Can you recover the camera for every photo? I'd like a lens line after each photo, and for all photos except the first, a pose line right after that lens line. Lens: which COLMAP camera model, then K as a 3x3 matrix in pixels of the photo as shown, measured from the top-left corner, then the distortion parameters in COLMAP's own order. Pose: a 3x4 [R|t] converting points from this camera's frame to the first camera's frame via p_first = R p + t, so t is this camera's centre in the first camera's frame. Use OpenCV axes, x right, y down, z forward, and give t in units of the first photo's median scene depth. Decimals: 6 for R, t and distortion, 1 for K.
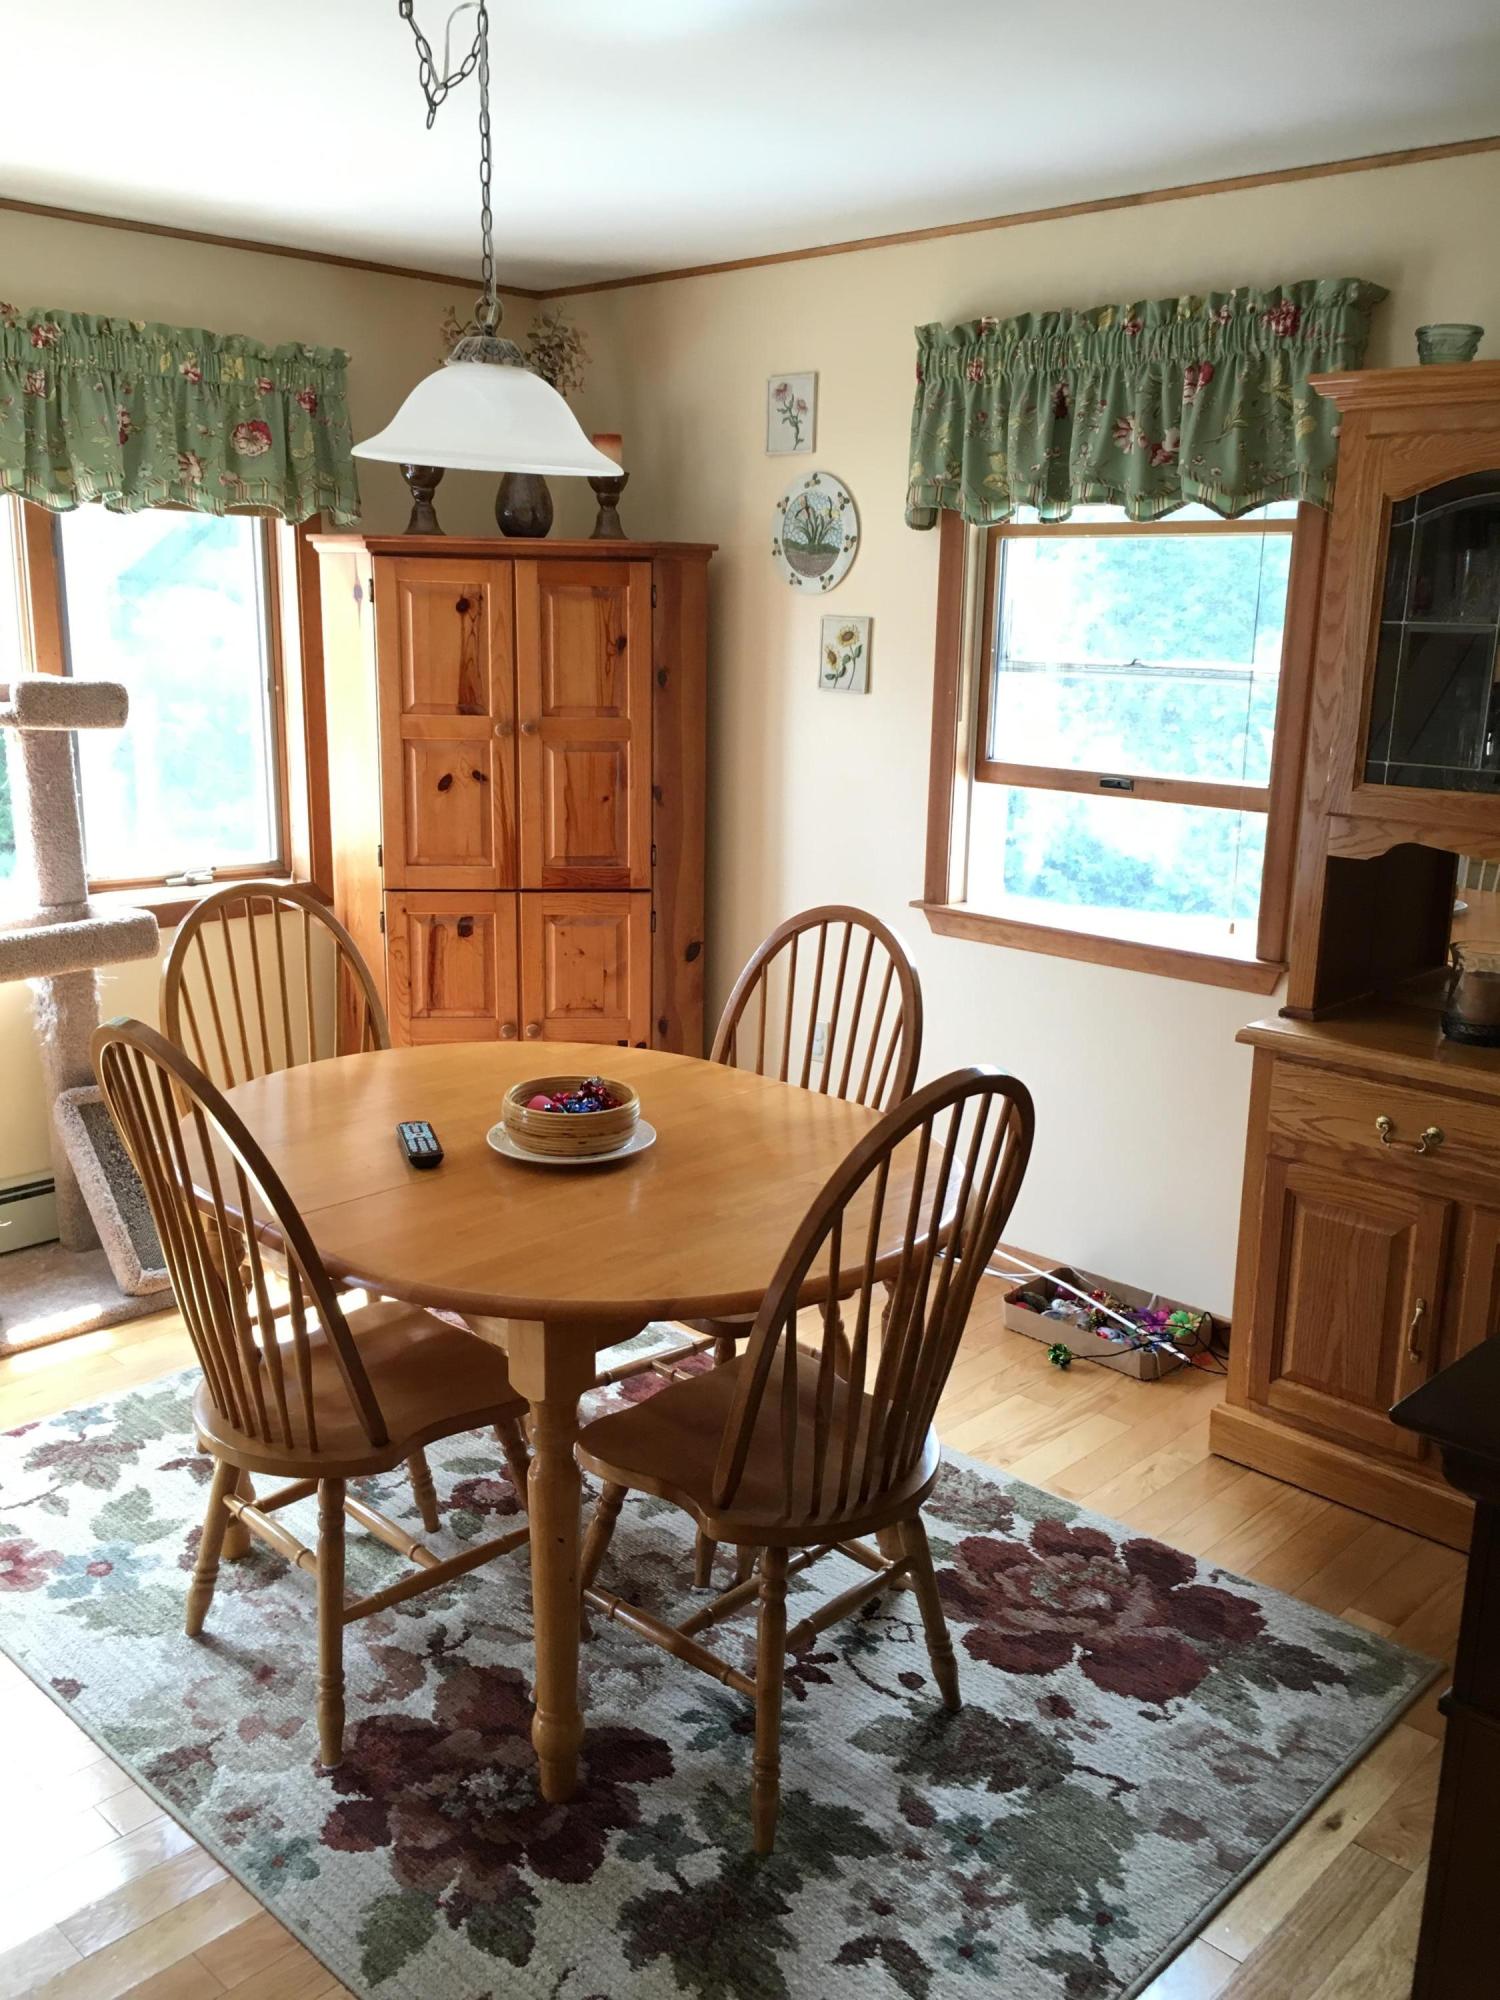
lens RADIAL K [[1698.4, 0, 755.0], [0, 1698.4, 1008.3], [0, 0, 1]] dist [0.011719, -0.032945]
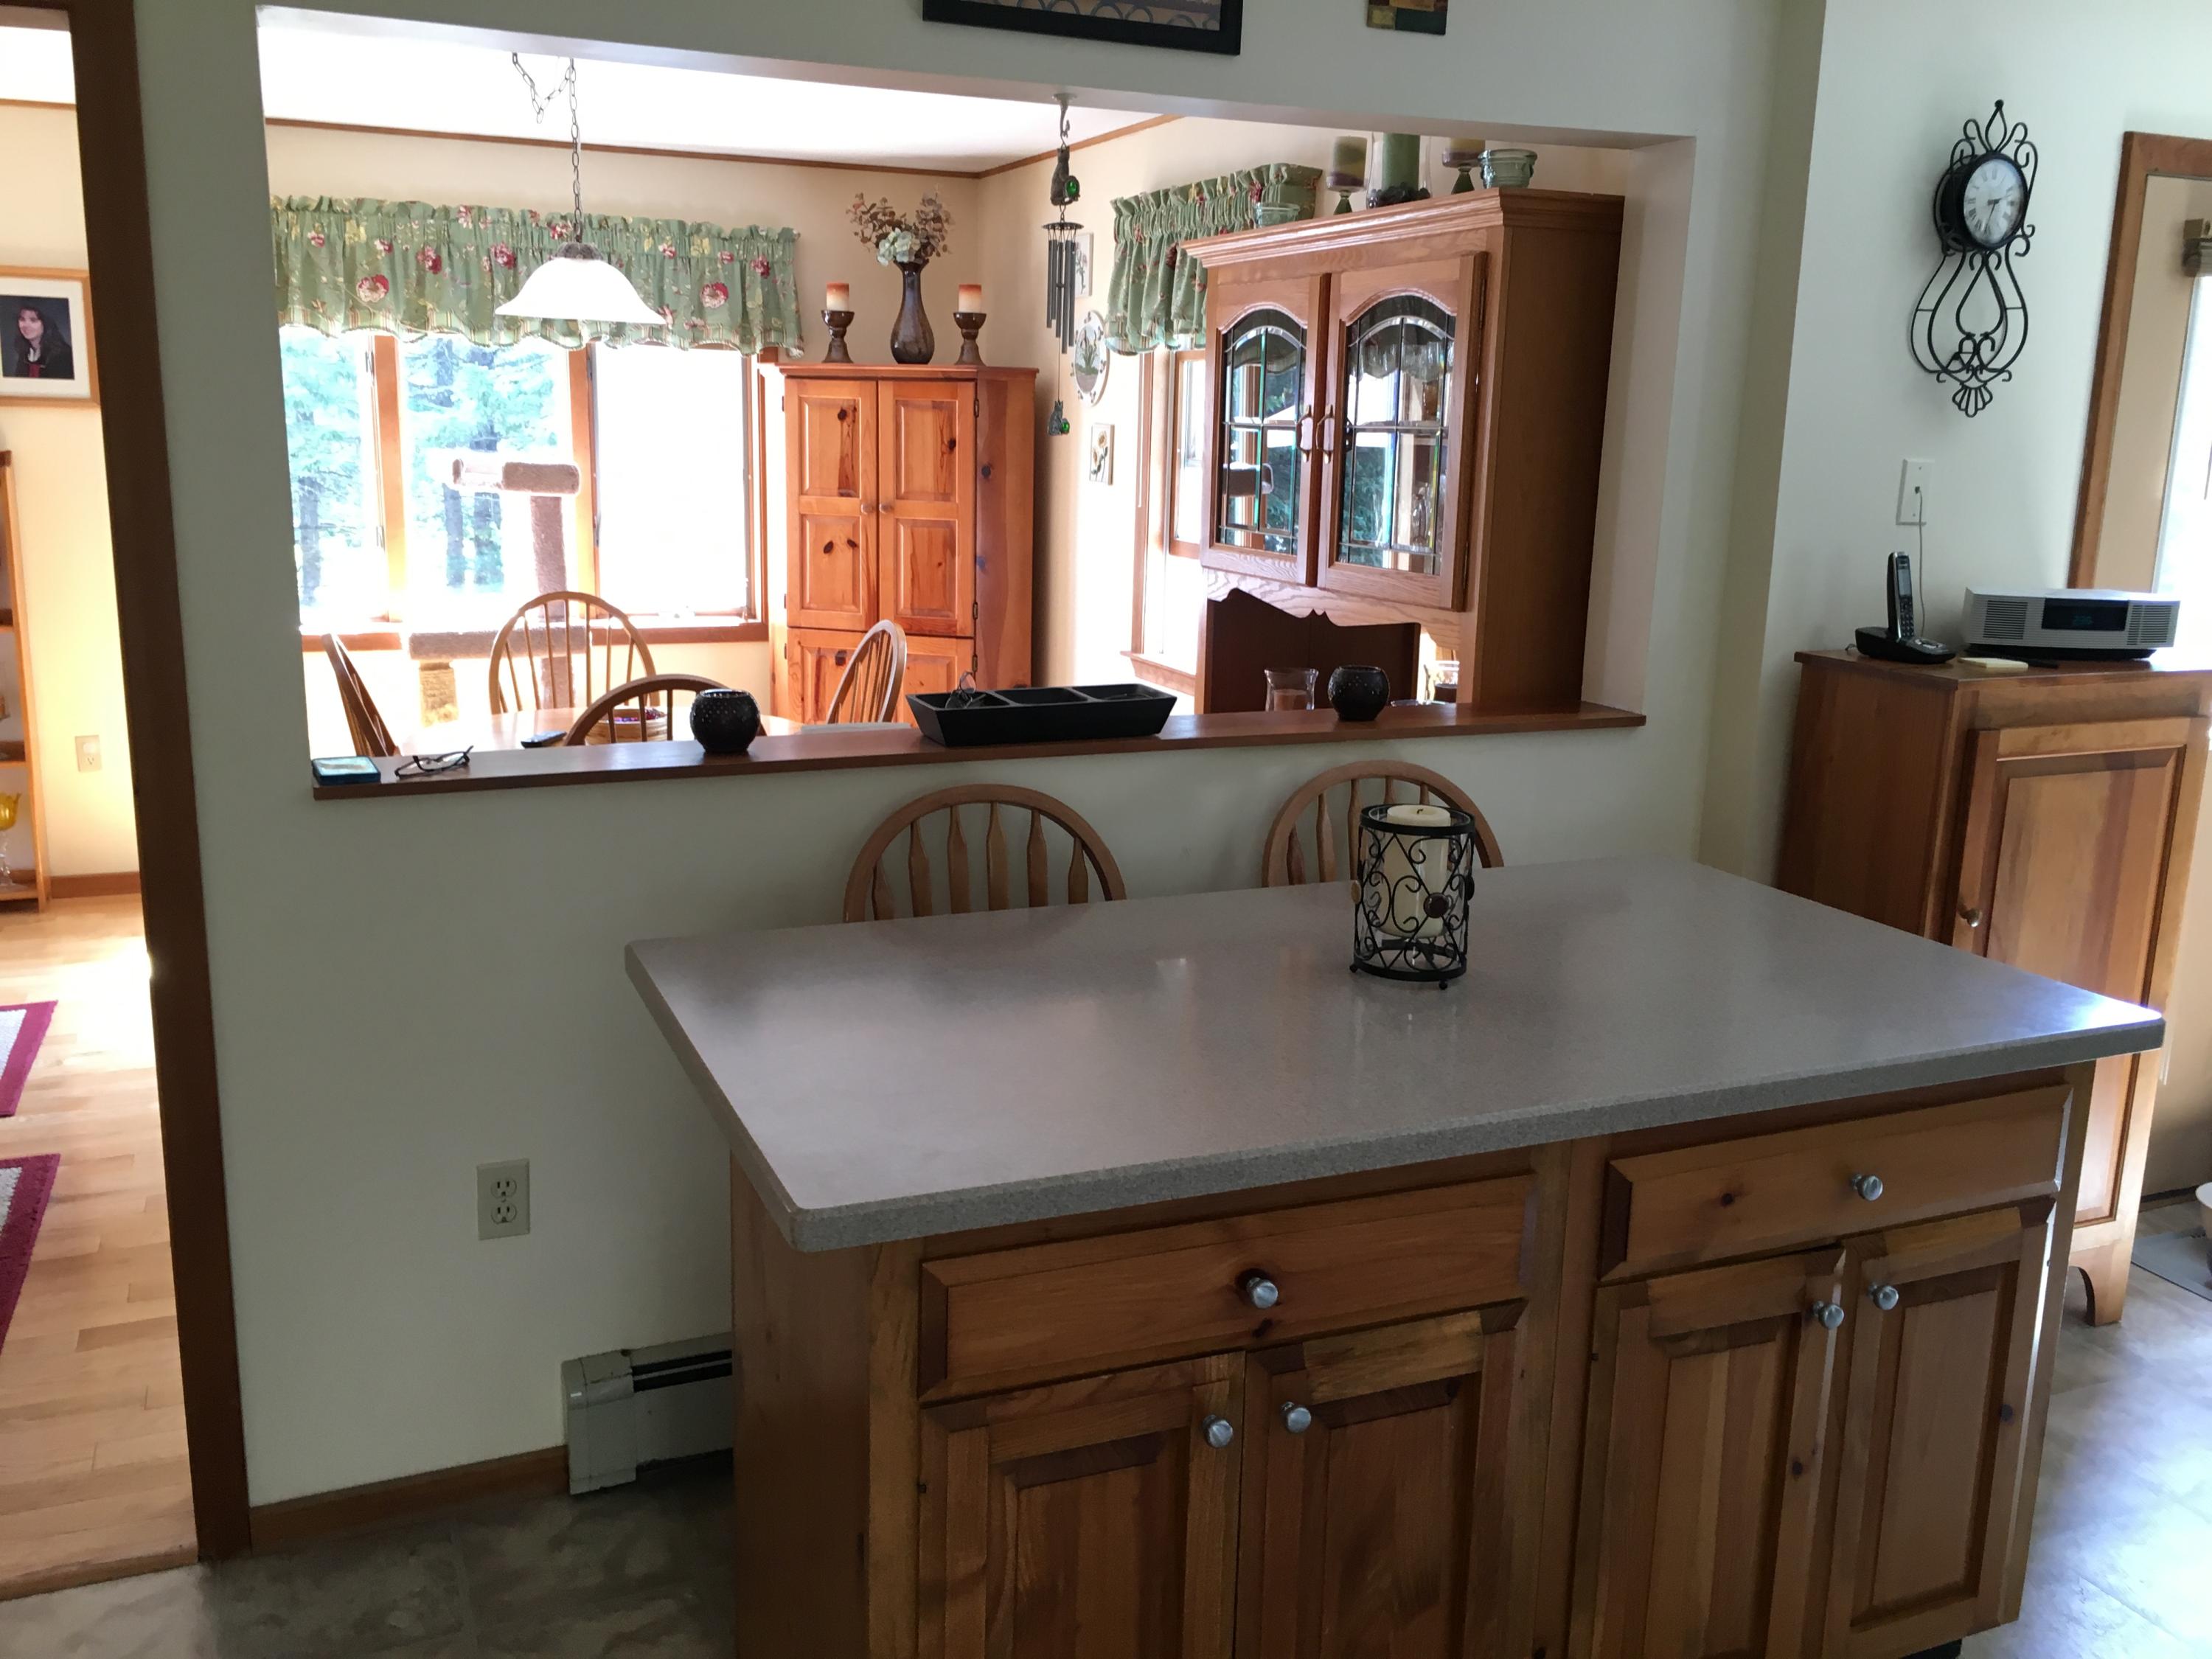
lens RADIAL K [[1878.4, 0, 1103.4], [0, 1878.4, 822.3], [0, 0, 1]] dist [0.011719, -0.032945]
pose [[0.920801, 0.084907, -0.380678, 0.610779], [-0.096291, 0.995293, -0.010921, 0.078883], [0.377959, 0.046712, 0.924643, -0.276743]]
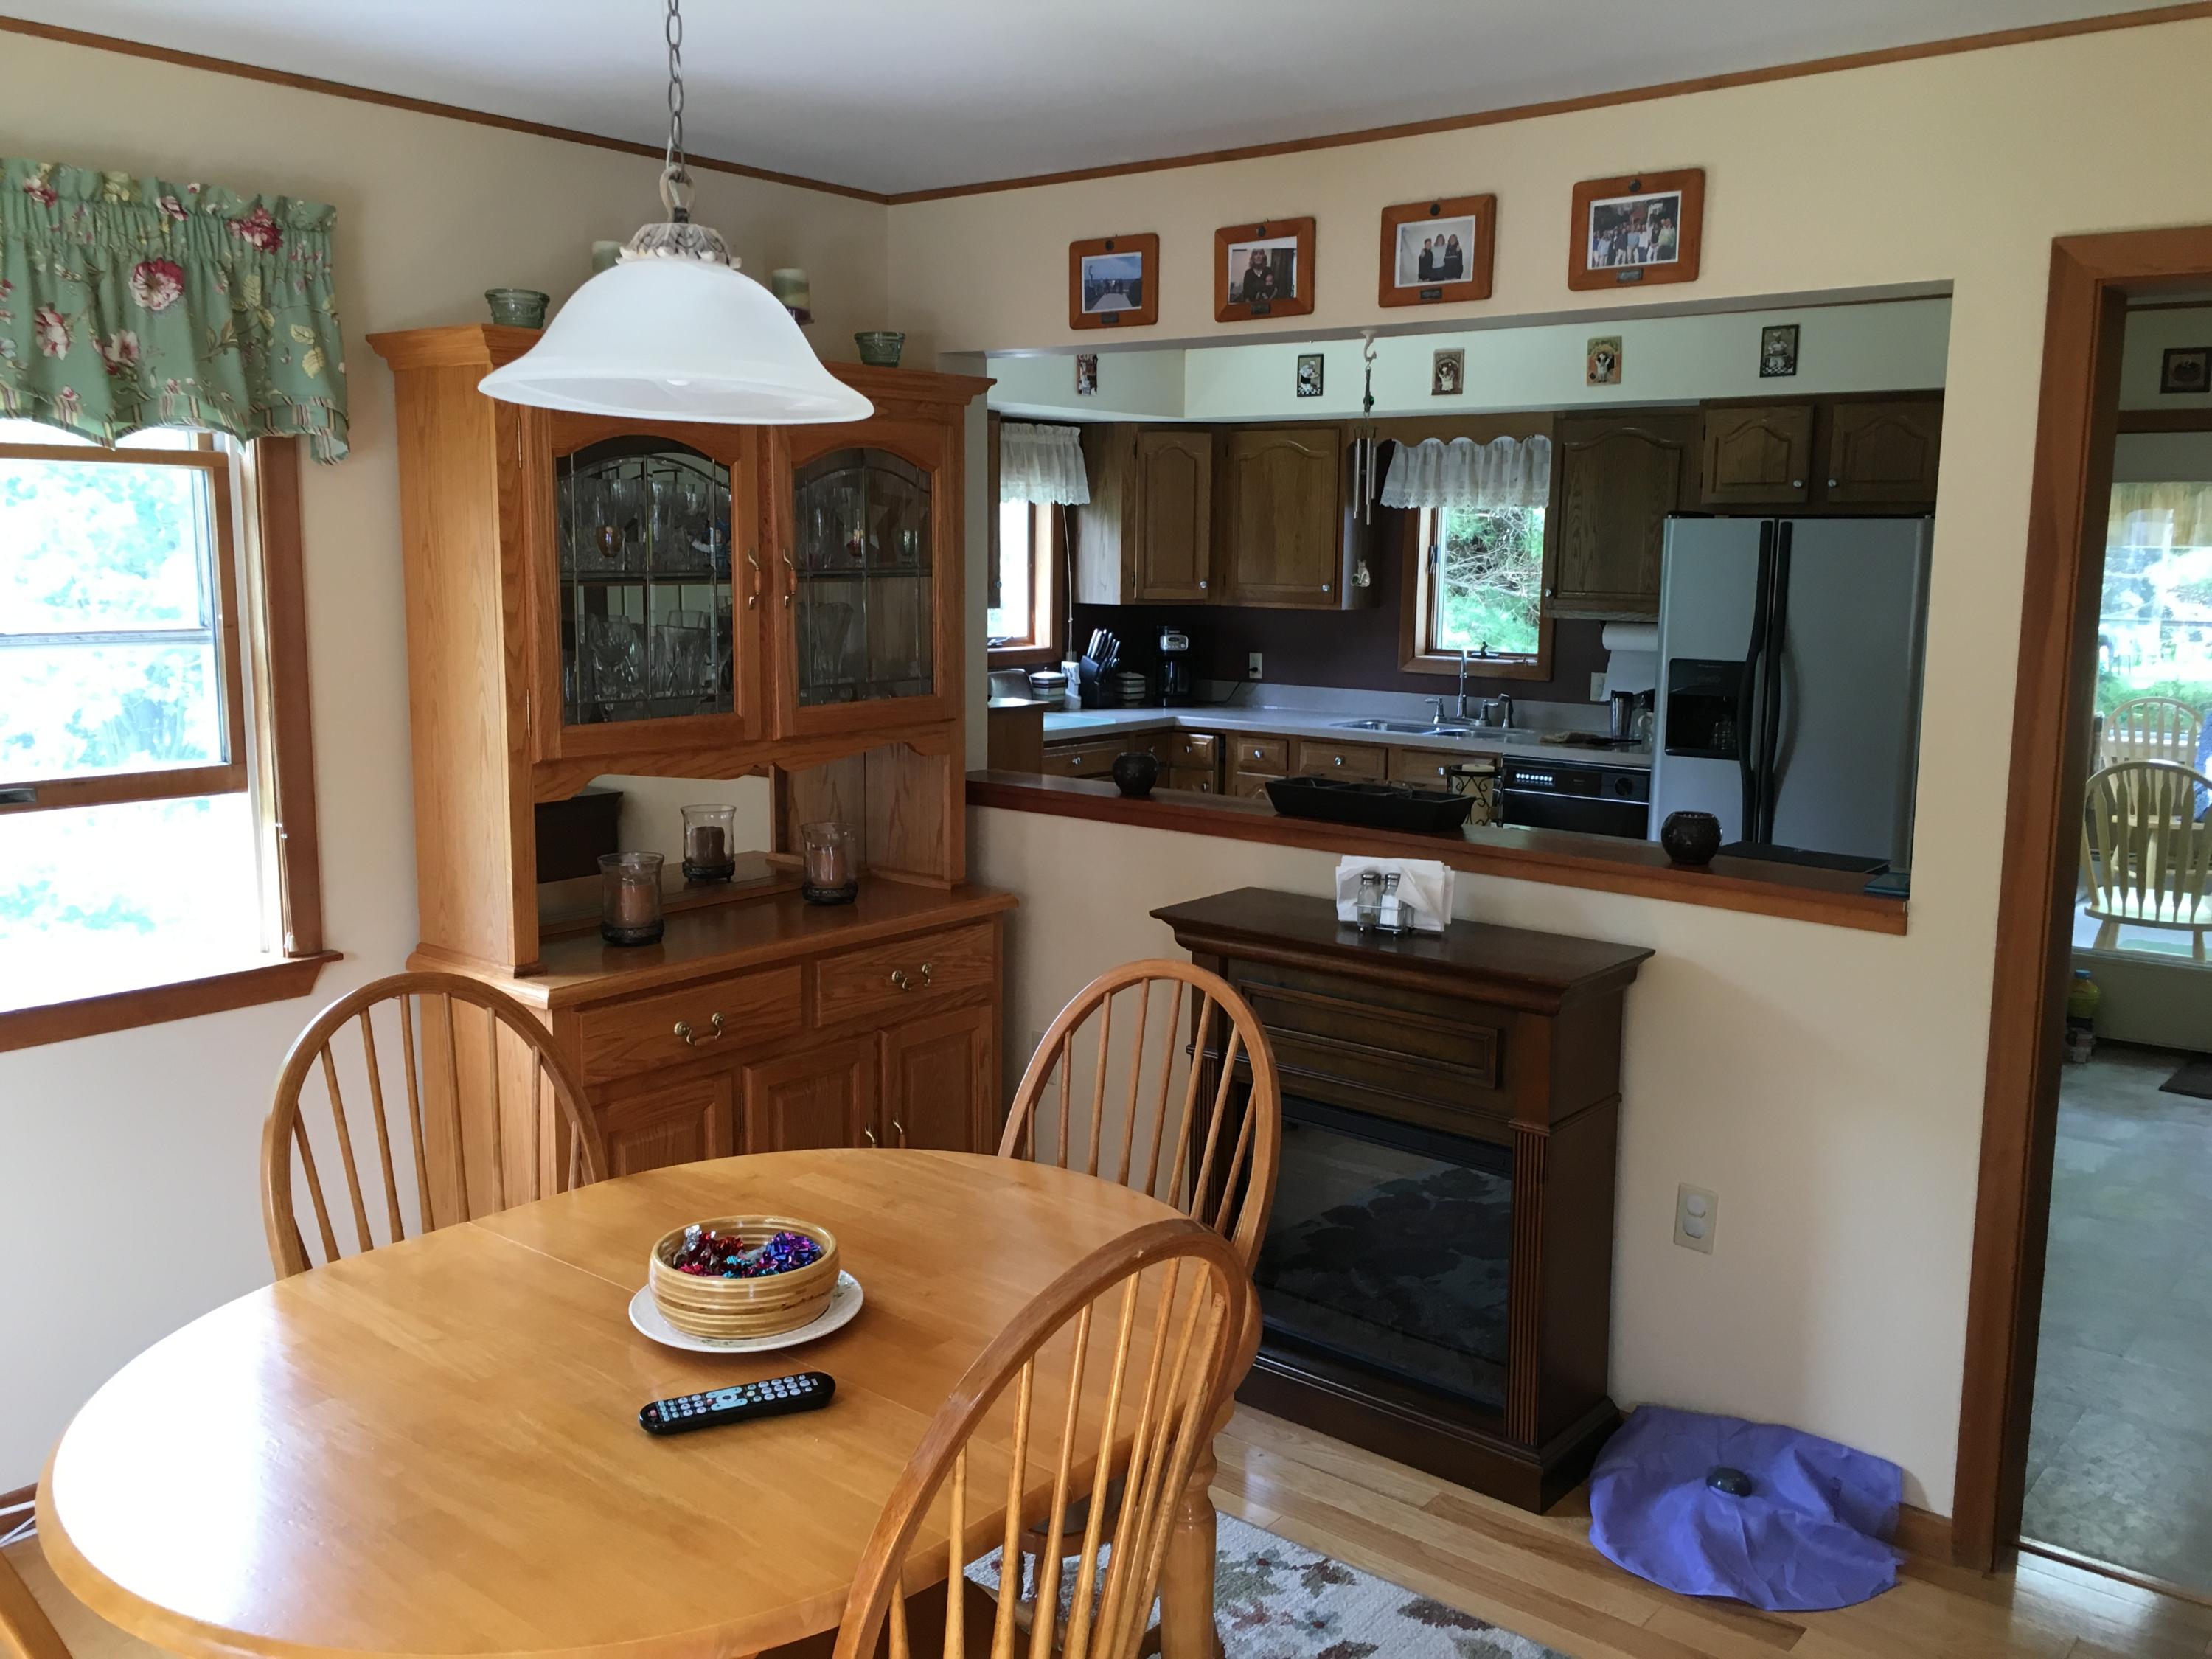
lens RADIAL K [[1878.4, 0, 1103.5], [0, 1878.4, 821.5], [0, 0, 1]] dist [0.011719, -0.032945]
pose [[-0.083546, -0.167109, 0.982392, -0.570726], [0.220762, 0.958239, 0.181774, -0.152980], [-0.971743, 0.232061, -0.043166, 0.542974]]
